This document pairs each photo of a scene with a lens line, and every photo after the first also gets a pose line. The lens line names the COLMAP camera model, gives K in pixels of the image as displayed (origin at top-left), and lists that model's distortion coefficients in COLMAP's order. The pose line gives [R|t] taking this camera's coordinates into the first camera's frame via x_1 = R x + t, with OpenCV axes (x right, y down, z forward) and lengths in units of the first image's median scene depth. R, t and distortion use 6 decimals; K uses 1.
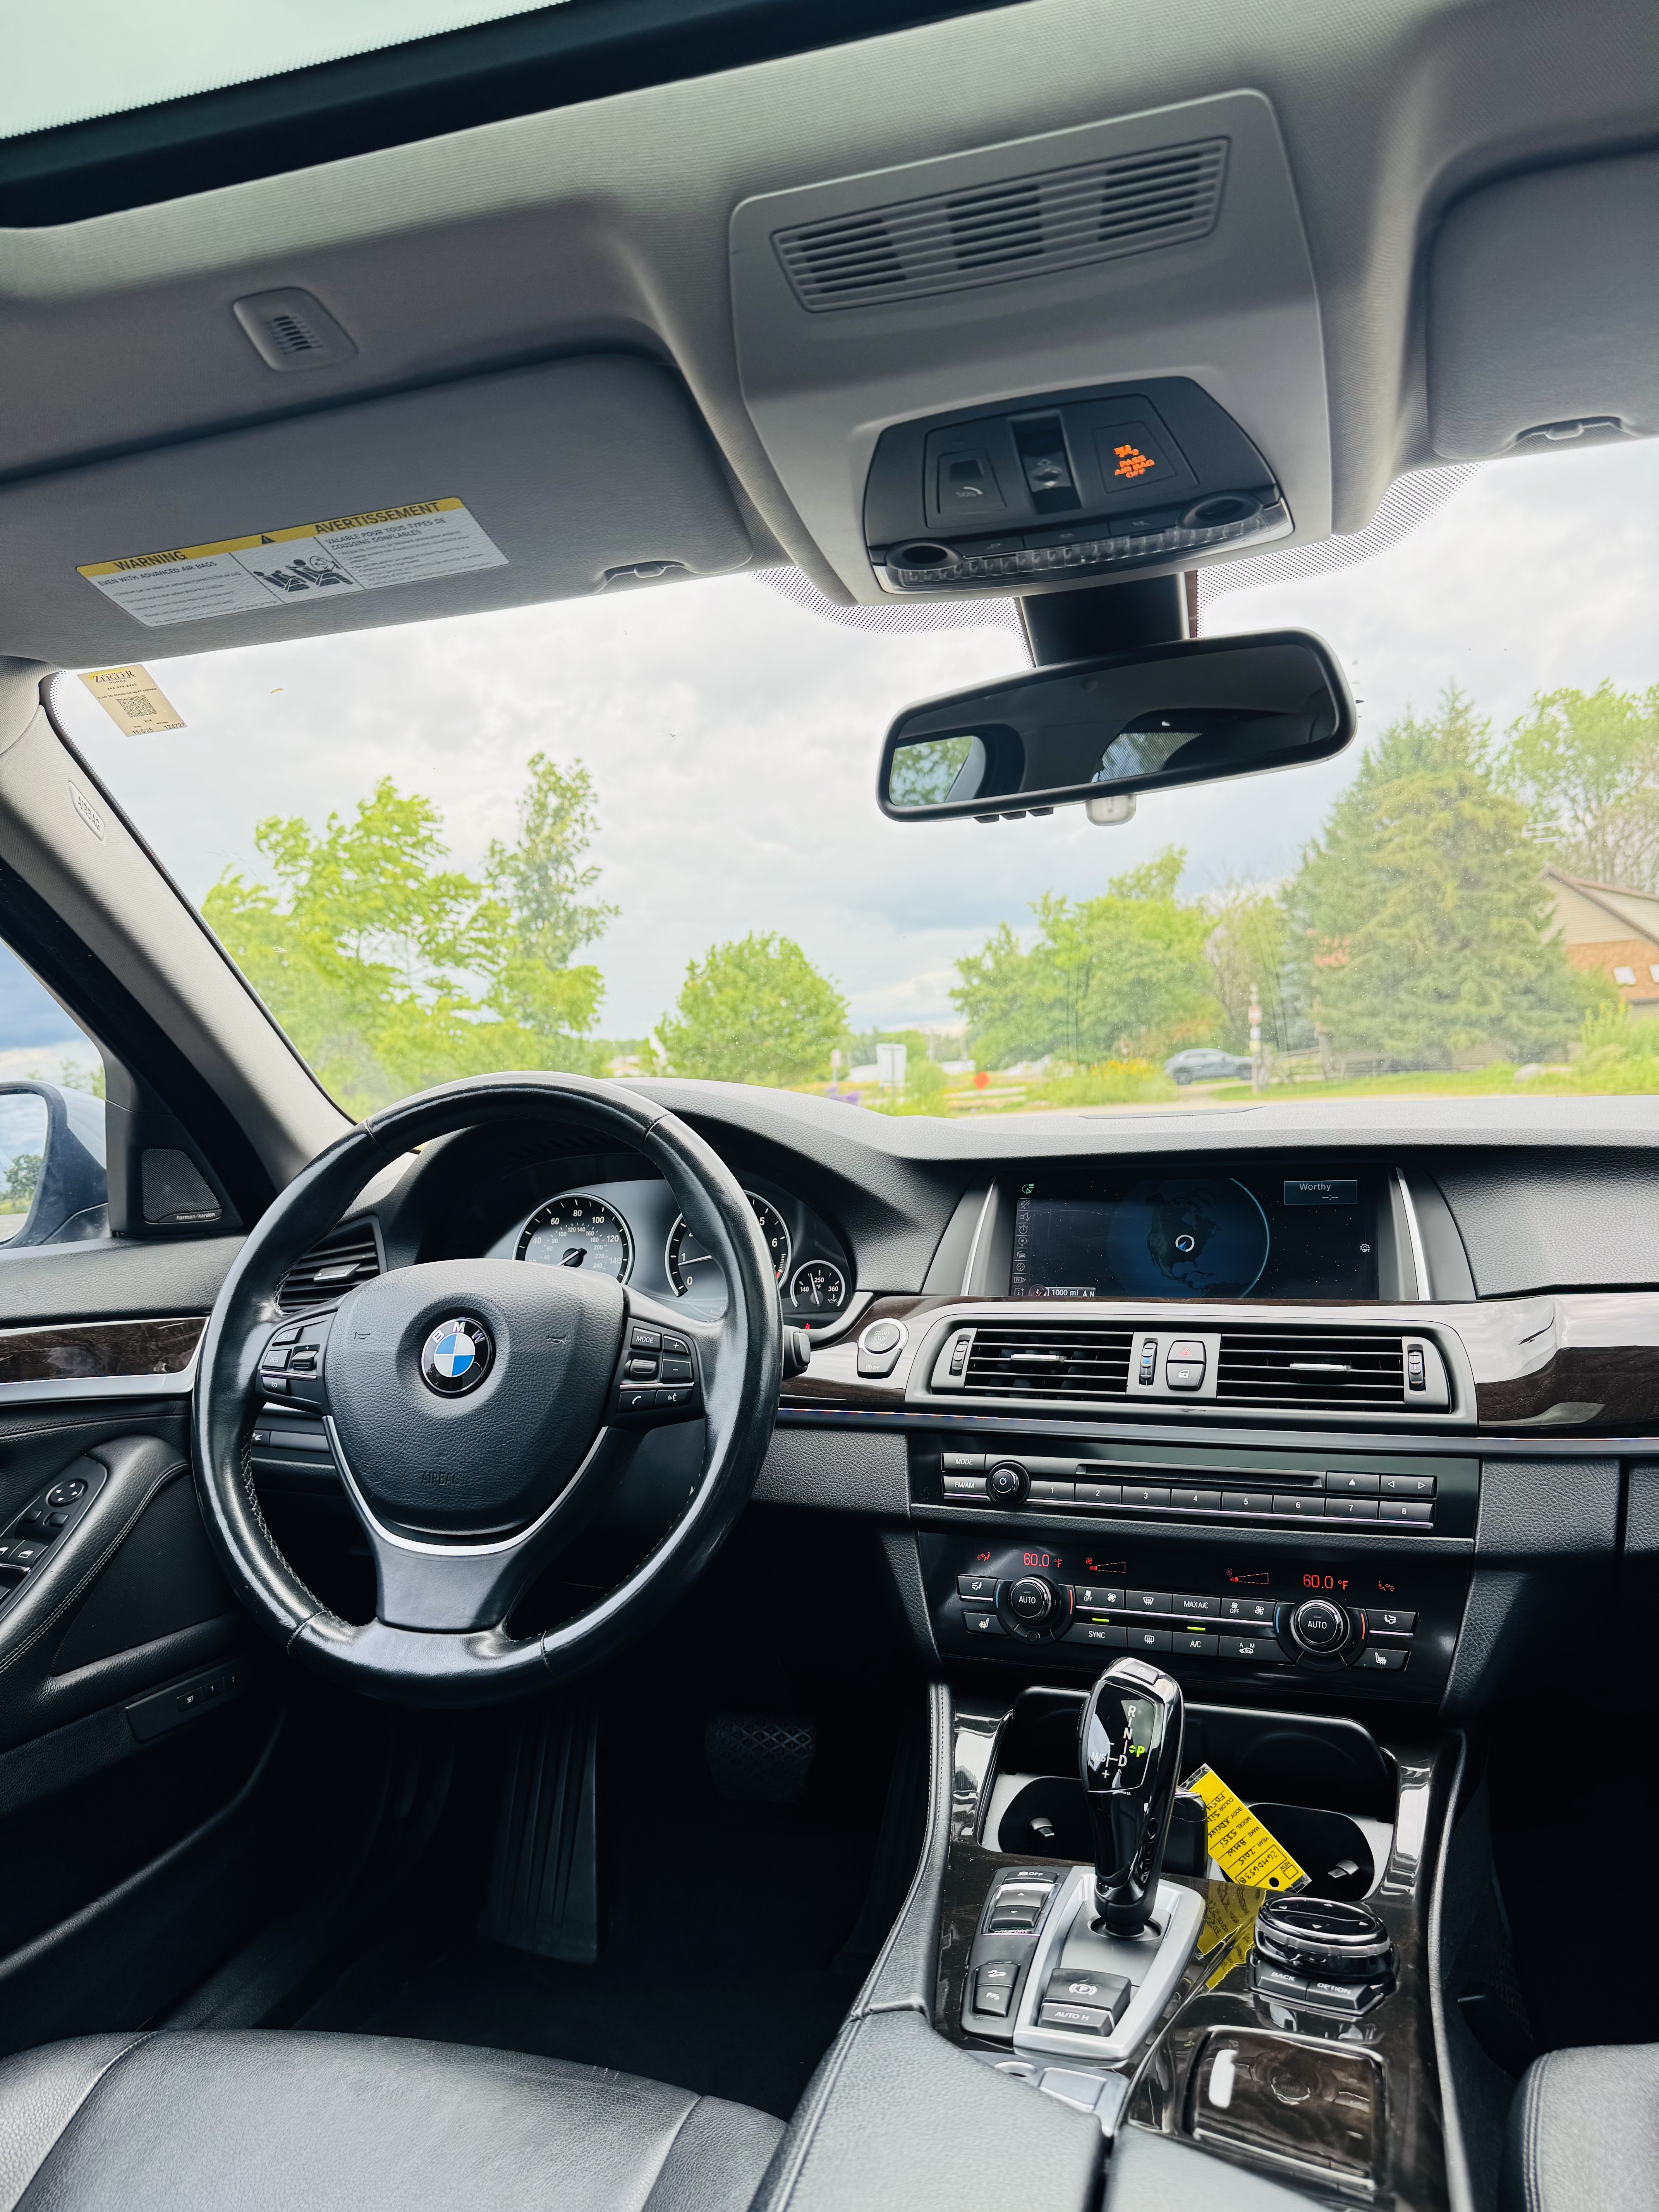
lens RADIAL K [[1543.8, 0, 830.4], [0, 1543.8, 1114.6], [0, 0, 1]] dist [0.166460, -0.342134]
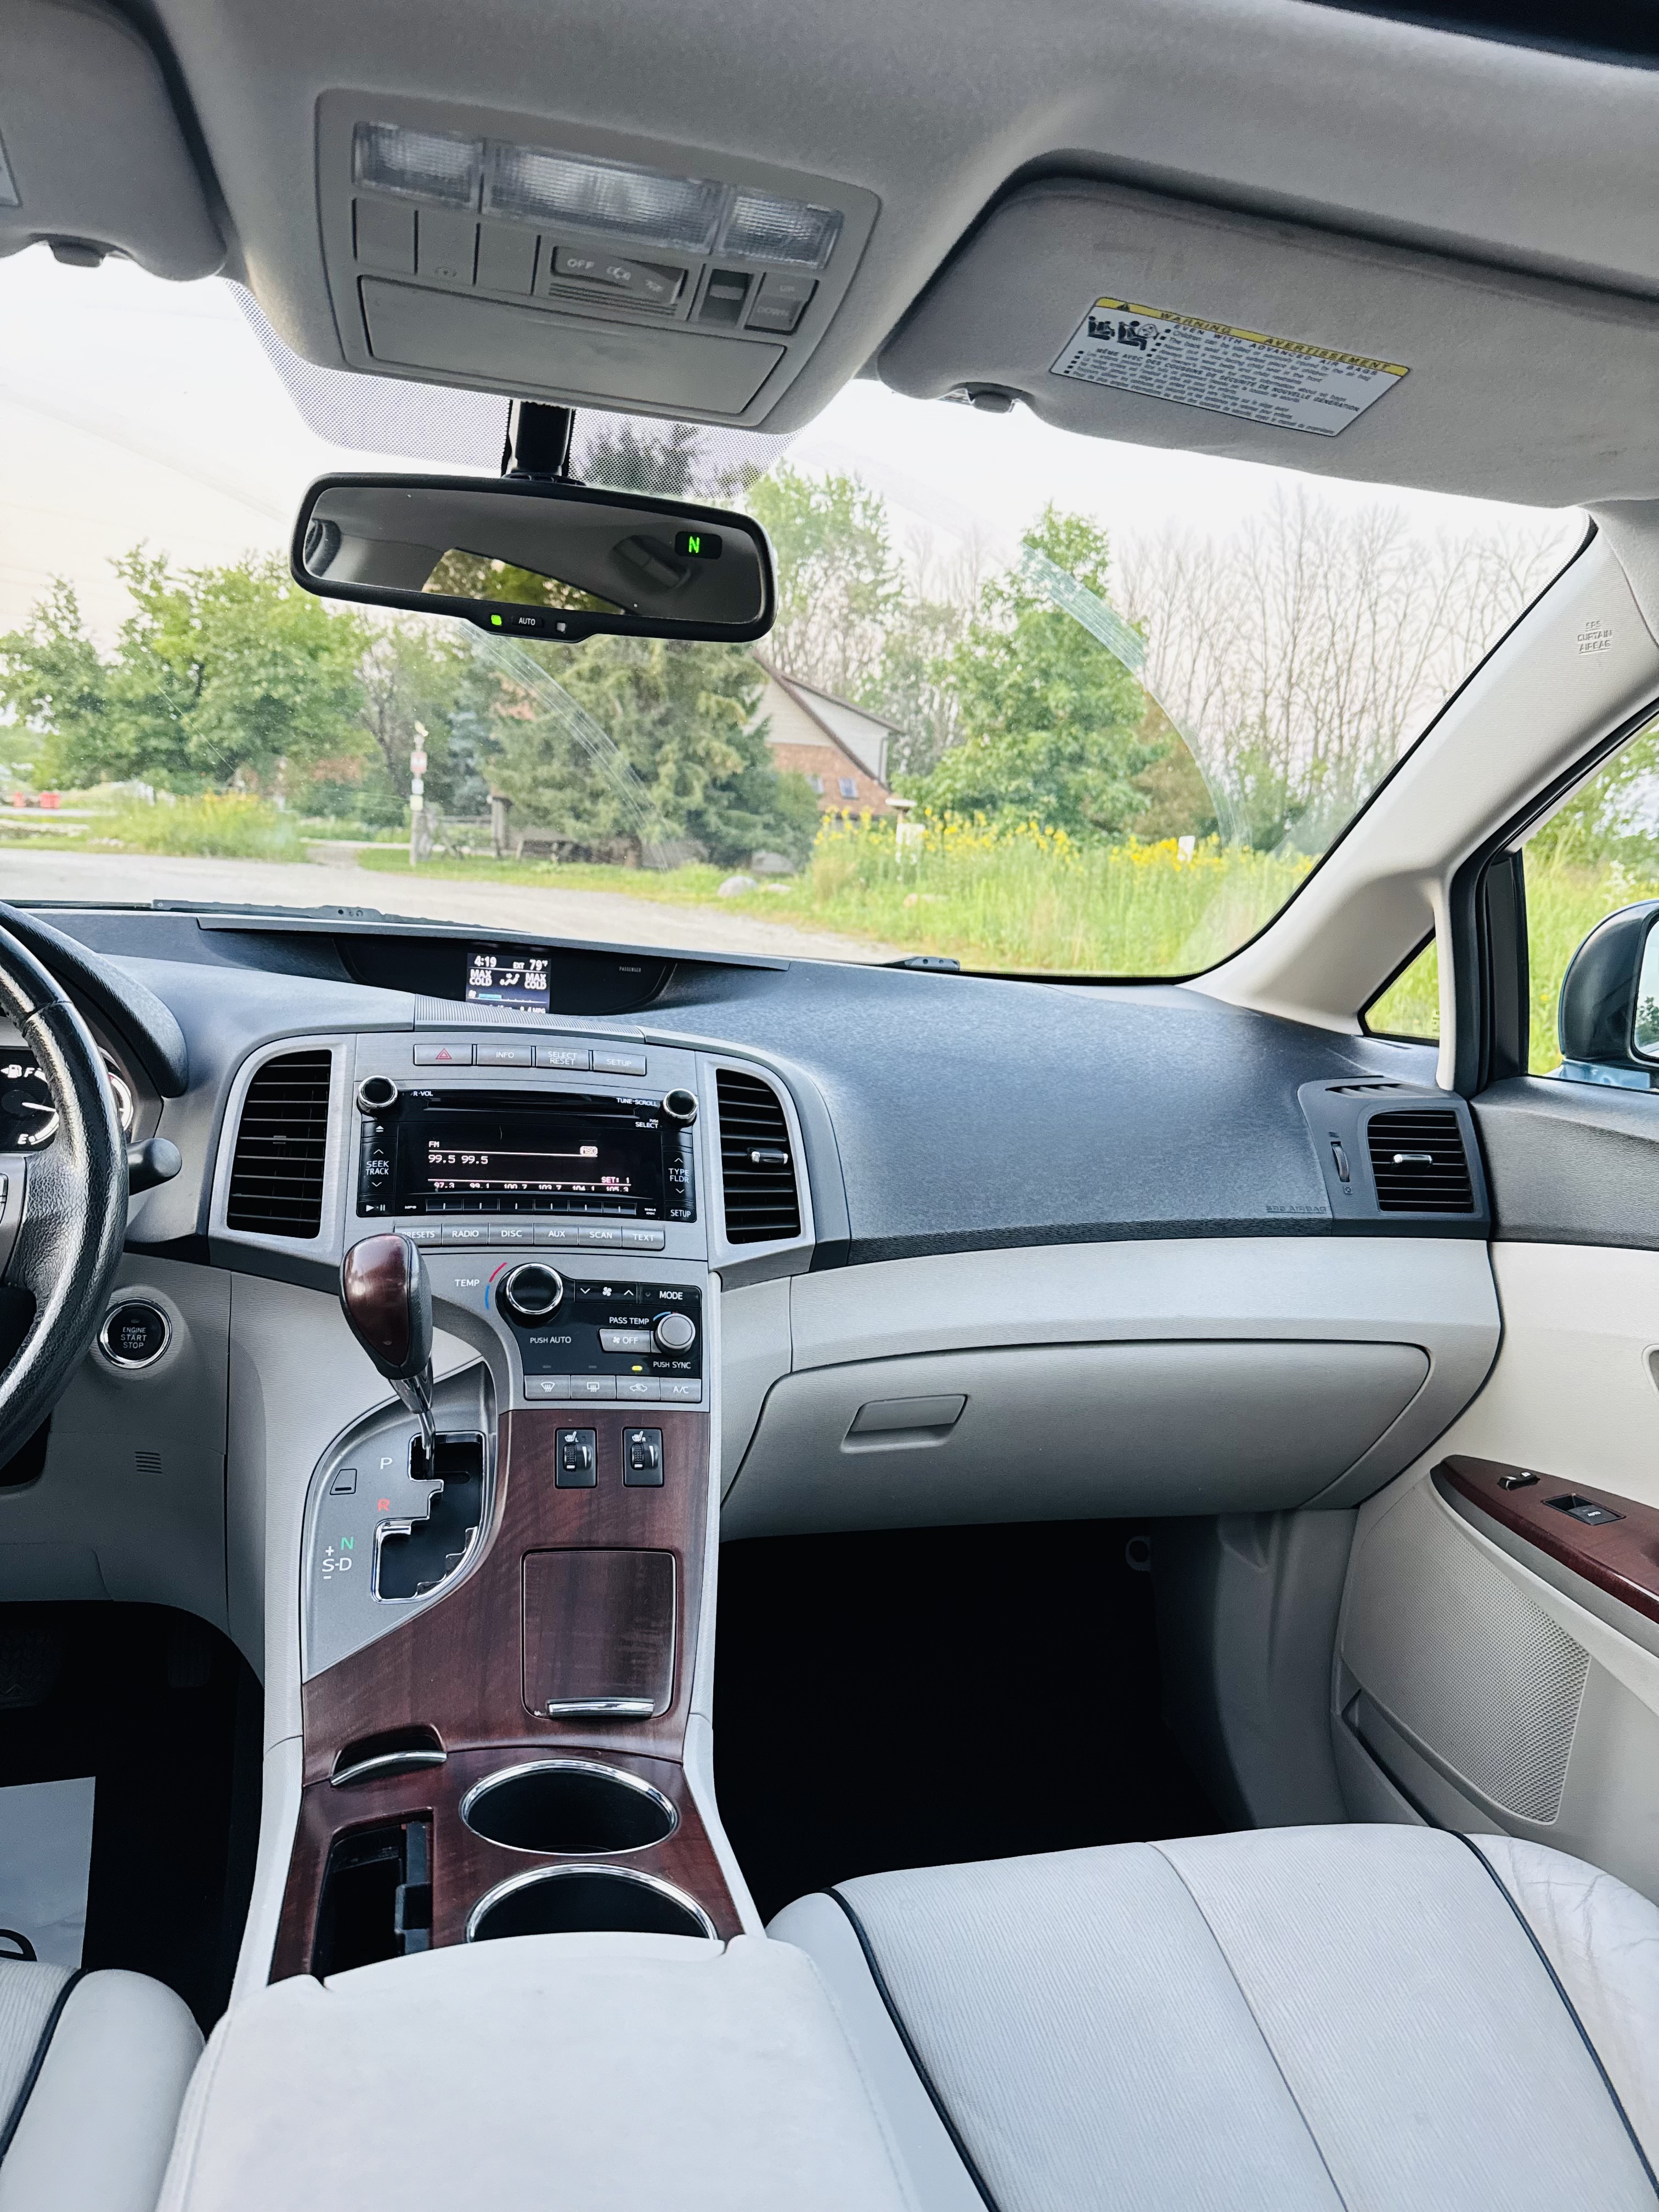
lens RADIAL K [[1543.8, 0, 830.4], [0, 1543.8, 1114.6], [0, 0, 1]] dist [0.166460, -0.342134]
pose [[0.860823, 0.036872, 0.507567, 0.061044], [-0.114688, 0.985770, 0.122897, -0.011186], [-0.495813, -0.164005, 0.852802, 0.211090]]
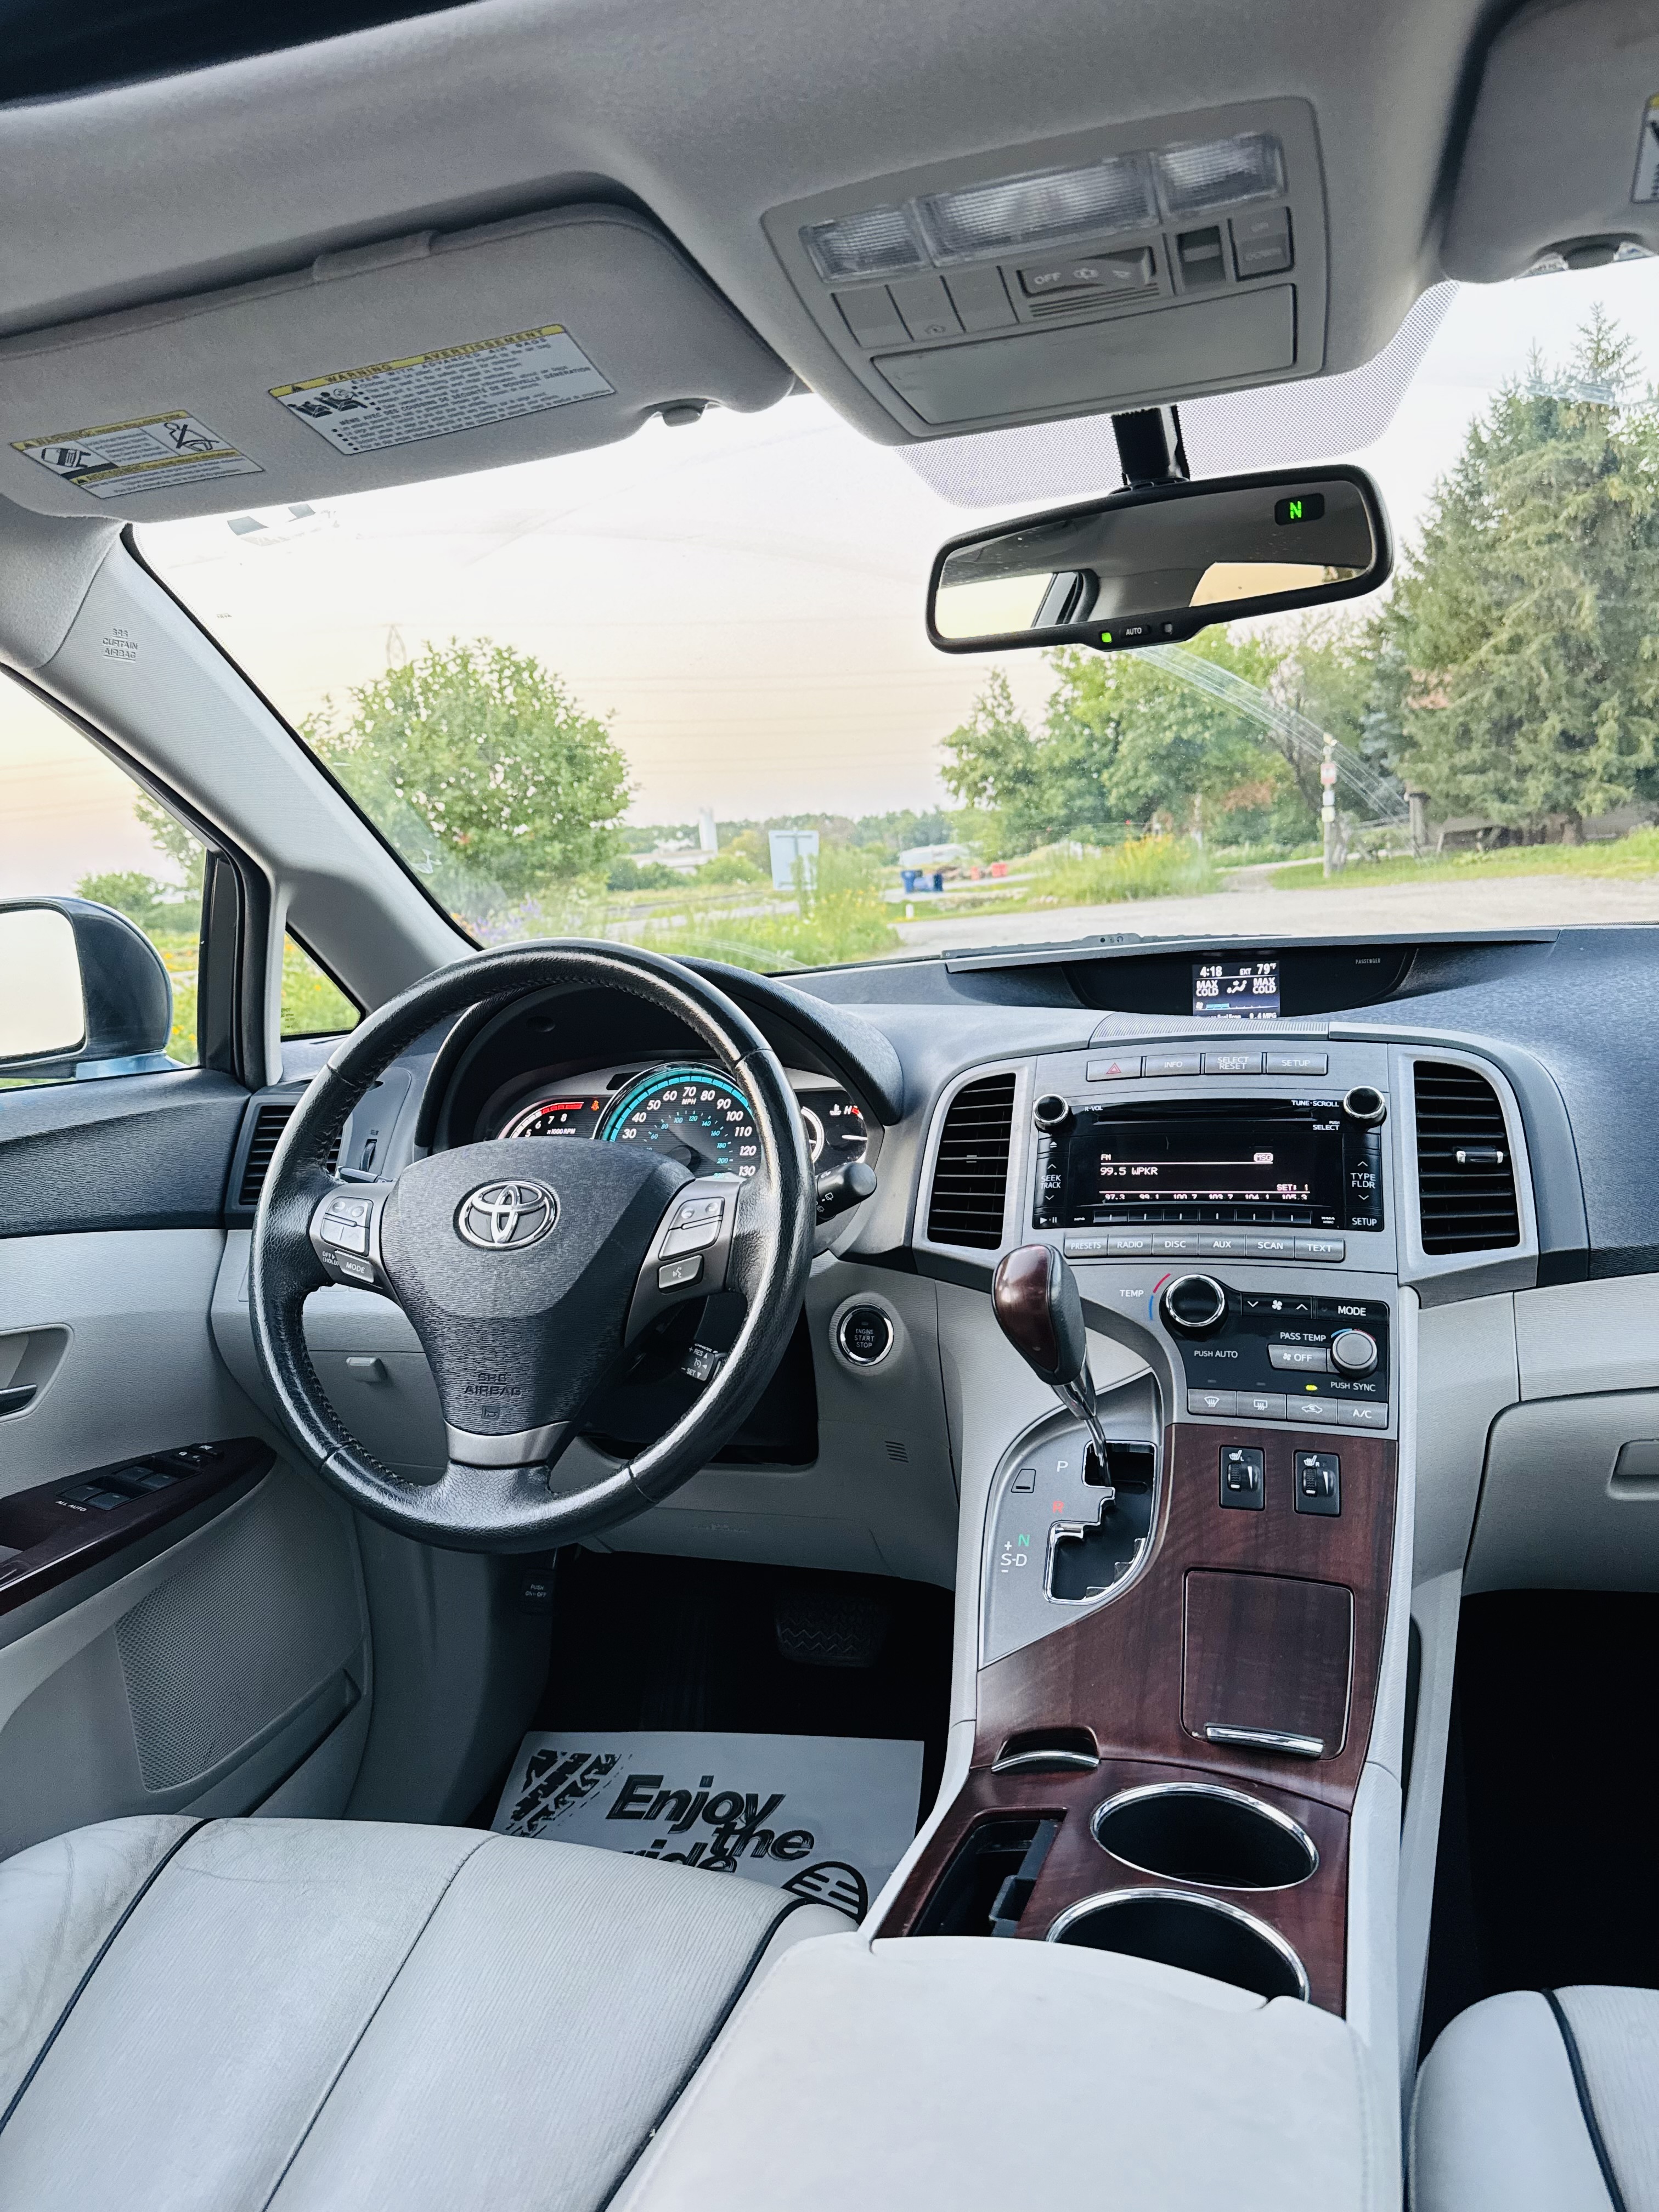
lens RADIAL K [[1543.8, 0, 830.4], [0, 1543.8, 1114.6], [0, 0, 1]] dist [0.166460, -0.342134]
pose [[0.998631, -0.017047, -0.049446, 0.066393], [0.023751, 0.990100, 0.138338, -0.011244], [0.046598, -0.139323, 0.989150, 0.209953]]
